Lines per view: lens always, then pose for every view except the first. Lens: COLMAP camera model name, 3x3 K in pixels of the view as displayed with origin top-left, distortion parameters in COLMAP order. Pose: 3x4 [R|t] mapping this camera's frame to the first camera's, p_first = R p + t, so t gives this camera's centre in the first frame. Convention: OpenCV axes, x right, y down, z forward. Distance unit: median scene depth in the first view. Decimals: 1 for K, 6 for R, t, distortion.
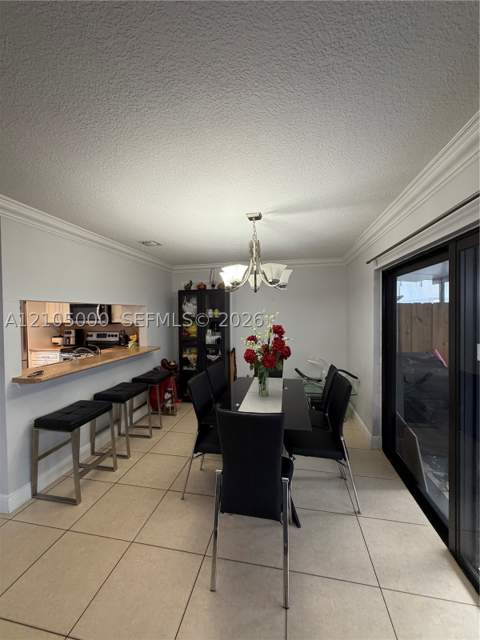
lens RADIAL K [[255.0, 0, 239.6], [0, 255.0, 318.7], [0, 0, 1]] dist [-0.000664, 0.000256]
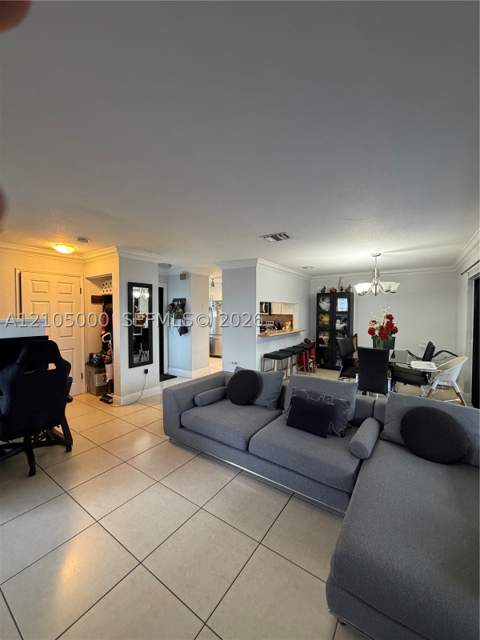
lens RADIAL K [[255.0, 0, 239.6], [0, 255.0, 318.7], [0, 0, 1]] dist [-0.000664, 0.000256]
pose [[0.915675, 0.022389, -0.401295, -0.051438], [-0.018446, 0.999736, 0.013687, 0.027471], [0.401495, -0.005131, 0.915847, -0.576017]]
